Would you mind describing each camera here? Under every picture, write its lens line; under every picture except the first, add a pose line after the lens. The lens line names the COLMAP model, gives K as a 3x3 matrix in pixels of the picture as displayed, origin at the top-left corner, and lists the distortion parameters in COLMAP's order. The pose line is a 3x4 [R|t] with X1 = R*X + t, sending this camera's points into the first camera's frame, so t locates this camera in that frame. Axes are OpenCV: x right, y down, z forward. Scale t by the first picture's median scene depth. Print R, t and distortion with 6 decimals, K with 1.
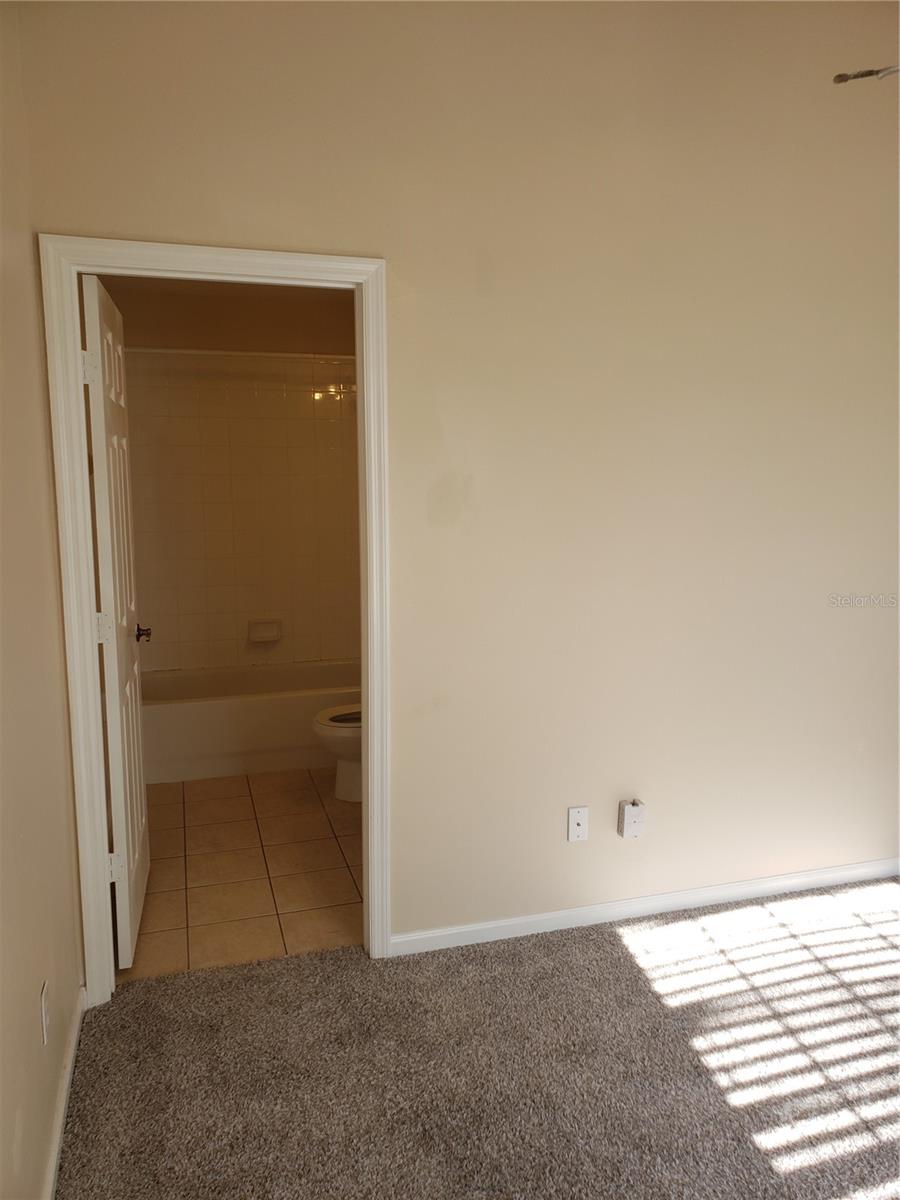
lens RADIAL K [[945.5, 0, 470.5], [0, 945.5, 594.5], [0, 0, 1]] dist [0.044972, -0.004201]
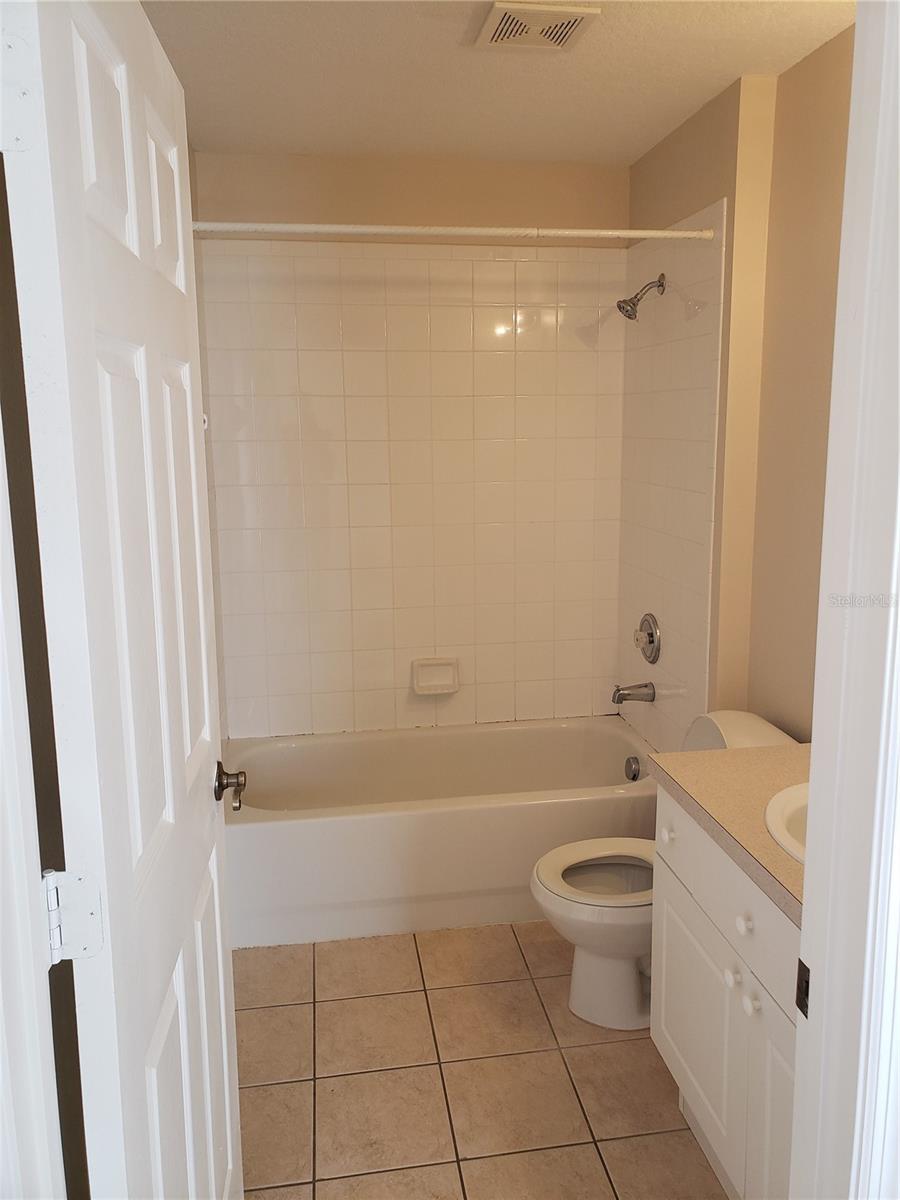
lens RADIAL K [[945.5, 0, 470.5], [0, 945.5, 594.5], [0, 0, 1]] dist [0.044972, -0.004201]
pose [[0.990686, 0.015752, -0.135256, -0.122435], [-0.010241, 0.999093, 0.041338, -0.054503], [0.135784, -0.039568, 0.989948, 0.414145]]
